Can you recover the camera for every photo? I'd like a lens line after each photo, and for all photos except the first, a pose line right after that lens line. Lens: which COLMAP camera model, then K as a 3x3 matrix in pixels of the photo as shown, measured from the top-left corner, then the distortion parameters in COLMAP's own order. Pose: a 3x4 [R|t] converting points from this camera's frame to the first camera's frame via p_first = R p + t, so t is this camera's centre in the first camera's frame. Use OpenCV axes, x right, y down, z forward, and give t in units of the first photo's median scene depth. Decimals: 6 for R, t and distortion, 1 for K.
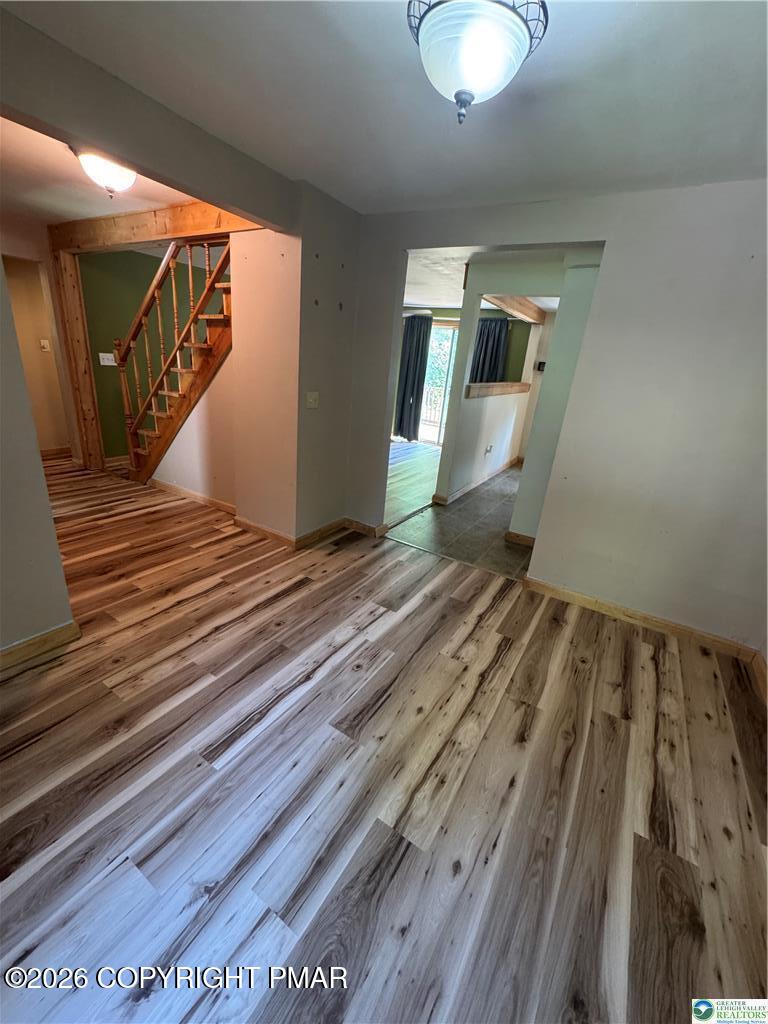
lens RADIAL K [[409.0, 0, 382.3], [0, 409.0, 511.7], [0, 0, 1]] dist [-0.005611, 0.000568]
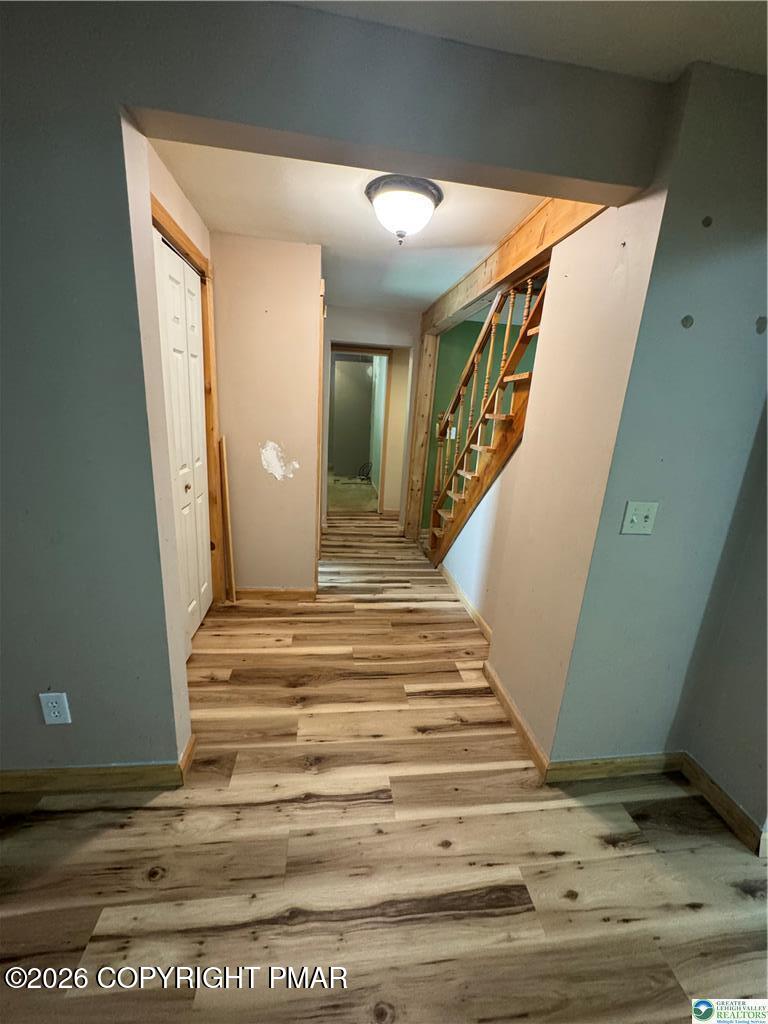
lens RADIAL K [[409.0, 0, 384.4], [0, 409.0, 511.9], [0, 0, 1]] dist [-0.005611, 0.000568]
pose [[0.640593, 0.148552, -0.753375, -0.000432], [-0.268093, 0.962638, -0.038144, -0.159204], [0.719560, 0.226410, 0.656484, 0.407626]]
